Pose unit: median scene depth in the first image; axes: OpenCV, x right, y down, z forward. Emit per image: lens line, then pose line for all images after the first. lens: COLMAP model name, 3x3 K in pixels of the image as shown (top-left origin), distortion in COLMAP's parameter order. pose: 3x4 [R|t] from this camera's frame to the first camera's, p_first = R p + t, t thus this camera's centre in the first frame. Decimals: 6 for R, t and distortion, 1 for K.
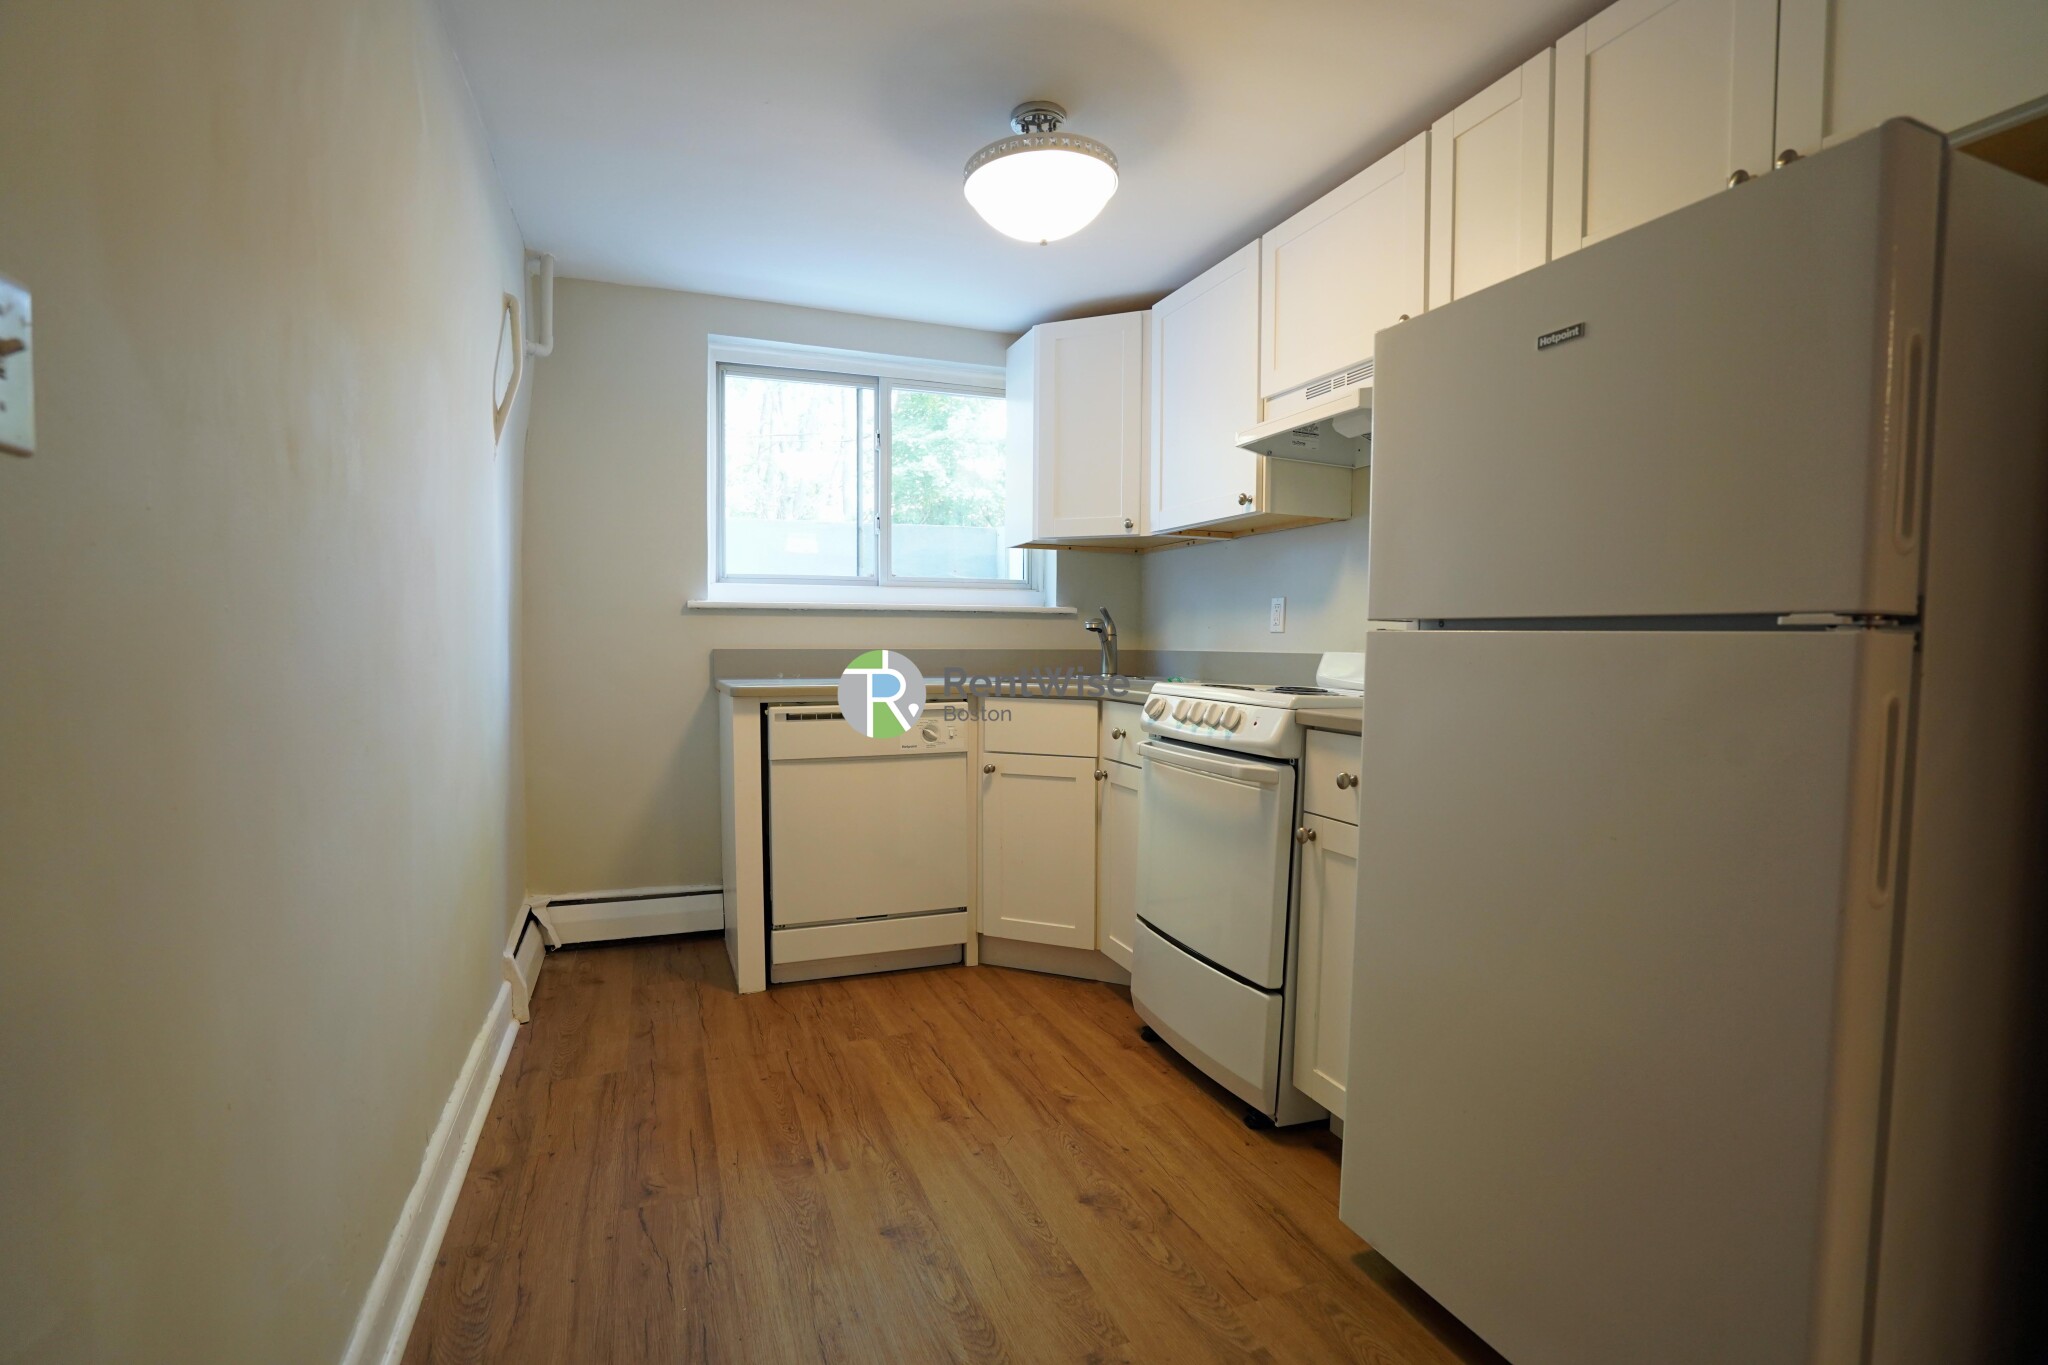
lens RADIAL K [[961.9, 0, 1018.8], [0, 961.9, 671.1], [0, 0, 1]] dist [-0.039948, 0.013197]
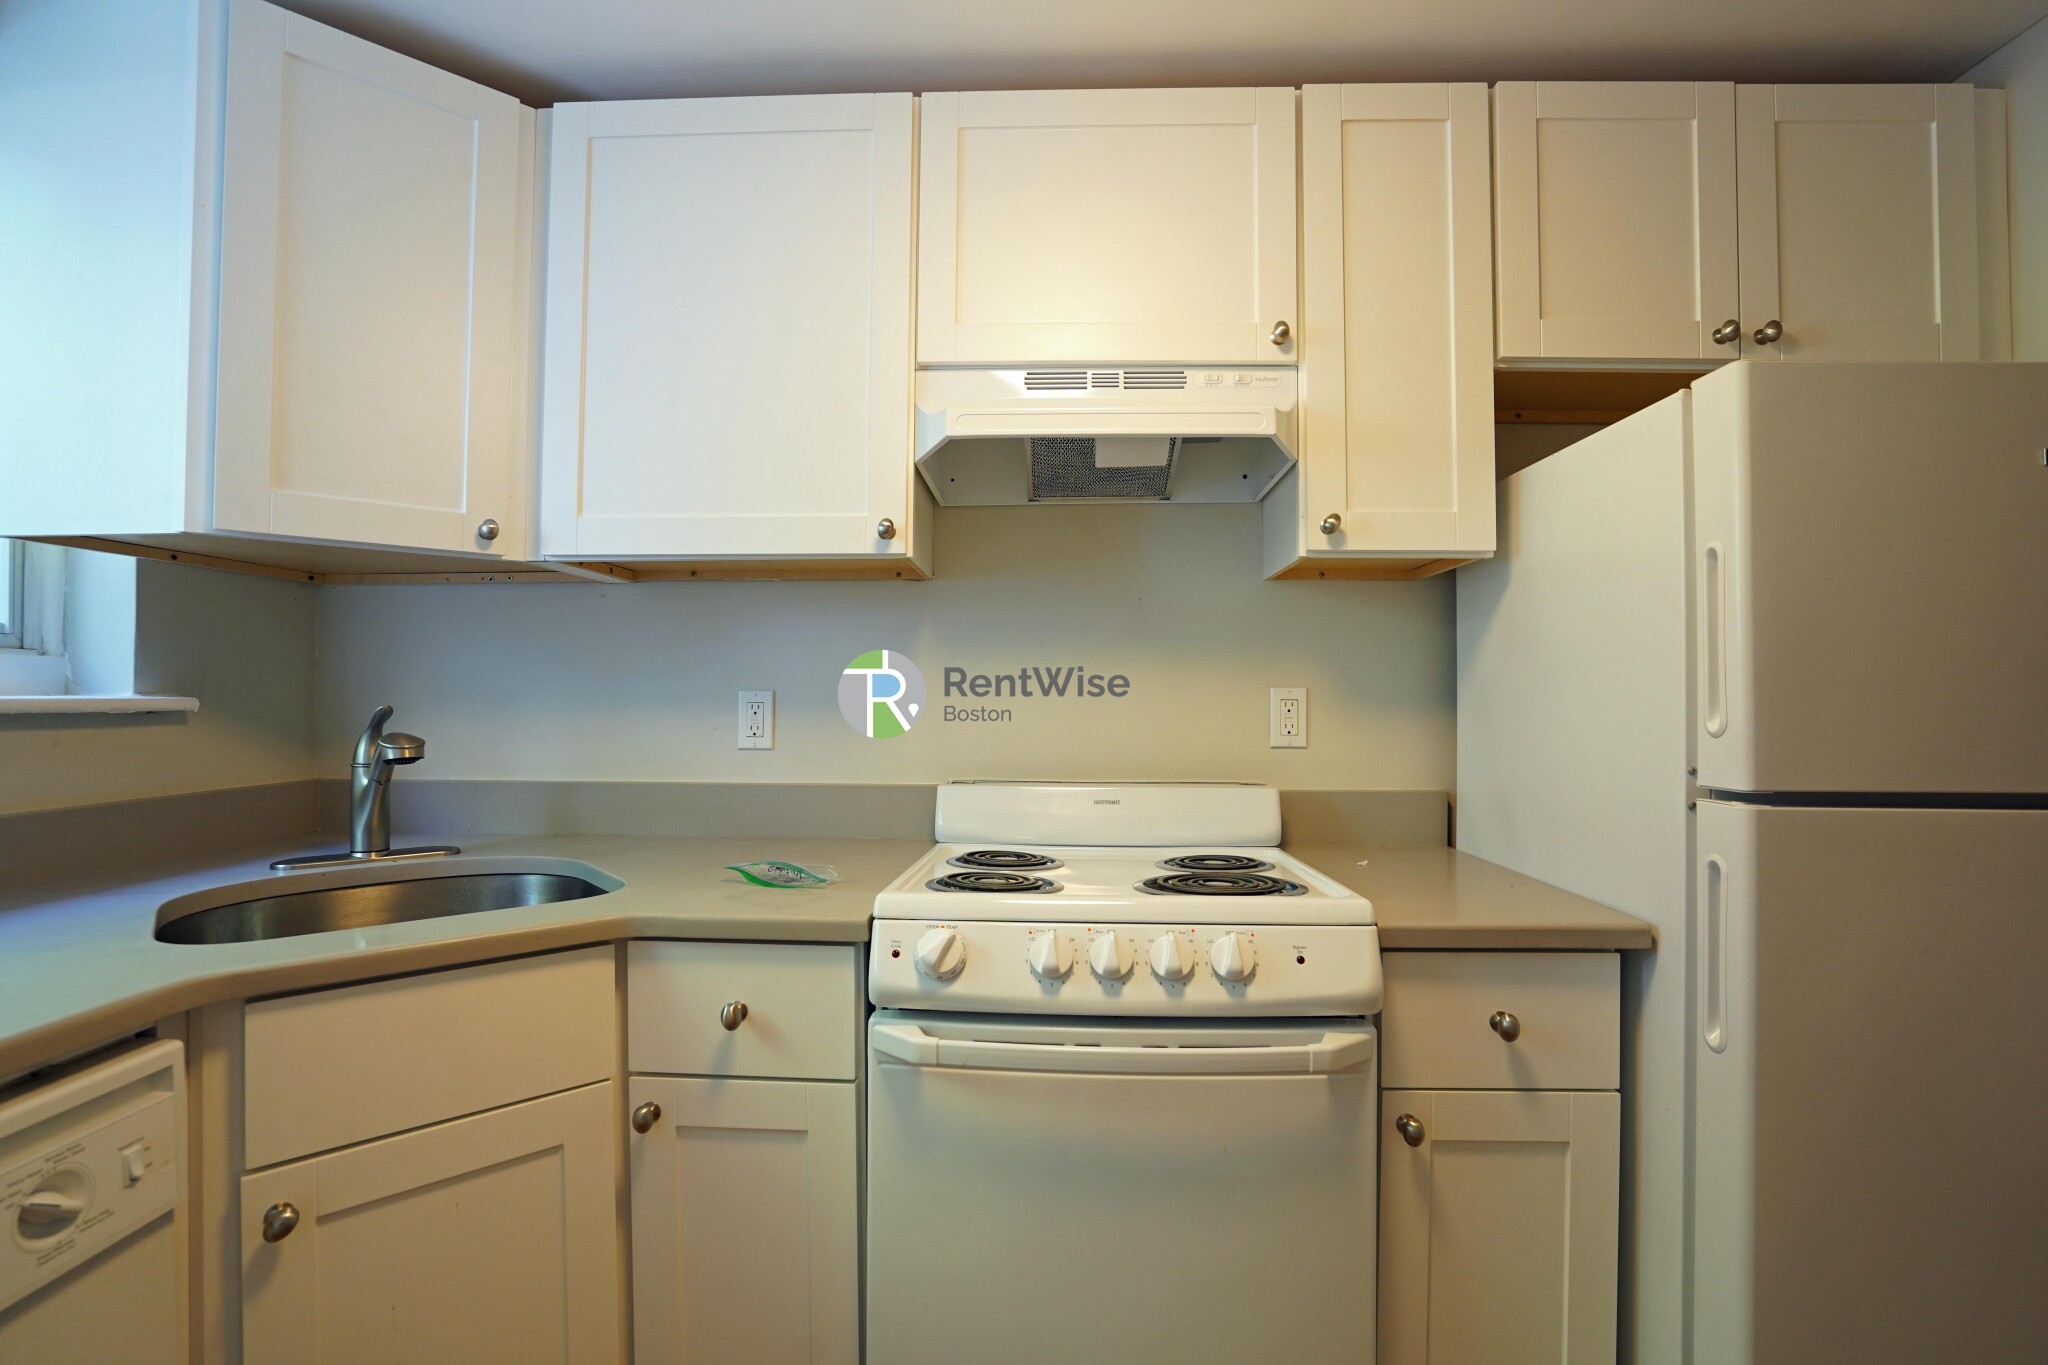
lens RADIAL K [[961.9, 0, 1031.9], [0, 961.9, 670.2], [0, 0, 1]] dist [-0.039948, 0.013197]
pose [[0.405341, 0.013832, 0.914061, -0.210534], [0.030544, 0.999122, -0.028664, -0.066712], [-0.913655, 0.039538, 0.404563, 0.596587]]
